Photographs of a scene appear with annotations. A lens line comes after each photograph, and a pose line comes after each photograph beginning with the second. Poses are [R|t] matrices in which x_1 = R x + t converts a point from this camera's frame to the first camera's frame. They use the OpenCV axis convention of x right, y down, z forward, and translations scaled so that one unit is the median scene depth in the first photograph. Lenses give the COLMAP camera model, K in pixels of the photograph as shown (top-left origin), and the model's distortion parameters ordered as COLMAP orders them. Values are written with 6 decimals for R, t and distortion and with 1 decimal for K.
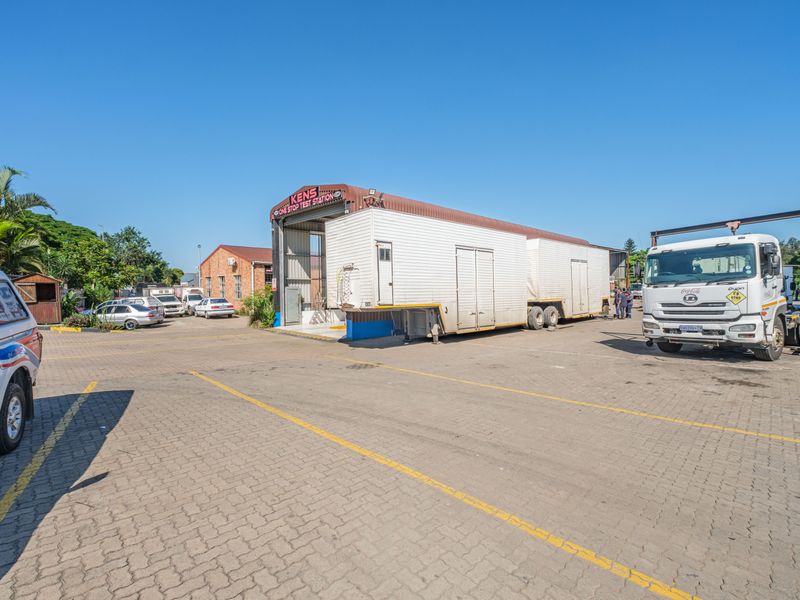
lens RADIAL K [[376.5, 0, 401.1], [0, 376.5, 304.4], [0, 0, 1]] dist [0.001857, 0.000070]
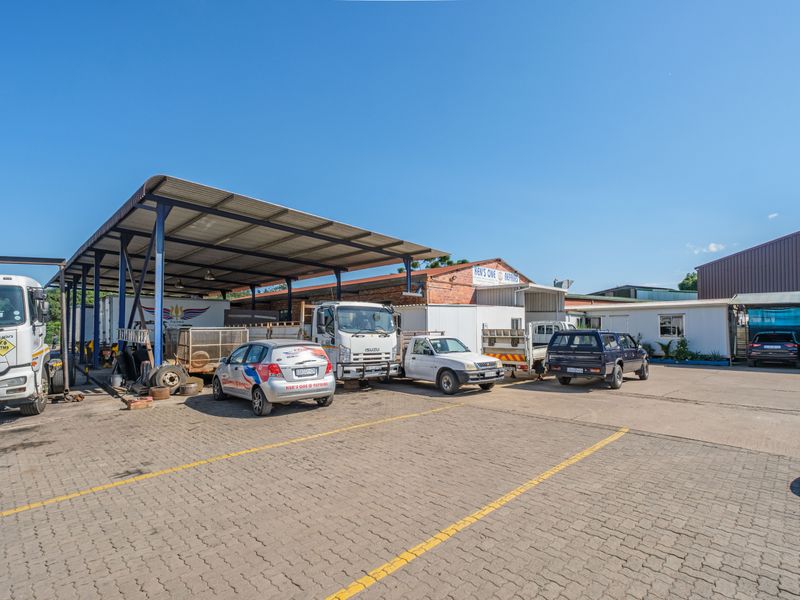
lens RADIAL K [[408.8, 0, 400.0], [0, 408.8, 319.2], [0, 0, 1]] dist [-0.000791, -0.000854]
pose [[-0.018835, 0.031266, 0.999334, -0.050937], [0.052037, 0.998187, -0.030249, -0.007436], [-0.998468, 0.051433, -0.020428, 0.125194]]
